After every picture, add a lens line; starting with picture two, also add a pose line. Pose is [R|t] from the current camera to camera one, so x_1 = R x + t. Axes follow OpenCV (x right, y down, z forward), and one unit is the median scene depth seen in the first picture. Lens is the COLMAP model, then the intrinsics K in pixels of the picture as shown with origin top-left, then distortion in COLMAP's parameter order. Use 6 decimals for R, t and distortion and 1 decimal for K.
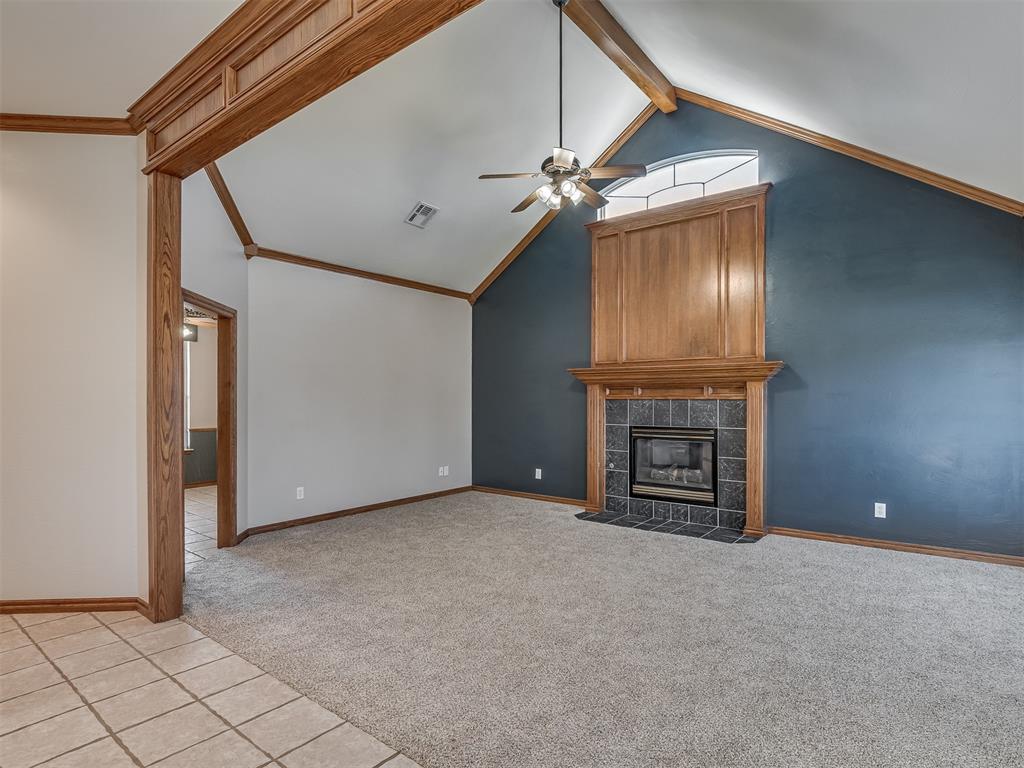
lens RADIAL K [[515.9, 0, 515.8], [0, 515.9, 401.1], [0, 0, 1]] dist [-0.001367, -0.005967]
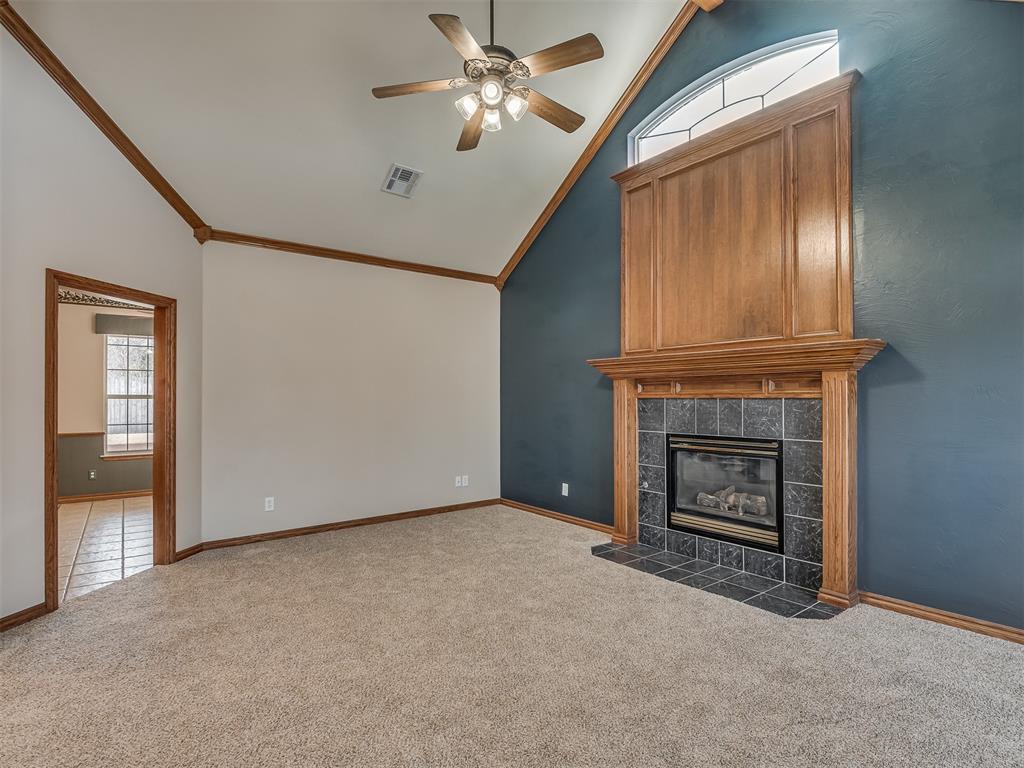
lens RADIAL K [[515.9, 0, 511.6], [0, 515.9, 392.2], [0, 0, 1]] dist [-0.001367, -0.005967]
pose [[0.969870, -0.004350, -0.243584, 0.199879], [0.000864, 0.999896, -0.014418, -0.001678], [0.243622, 0.013773, 0.969773, 0.230296]]
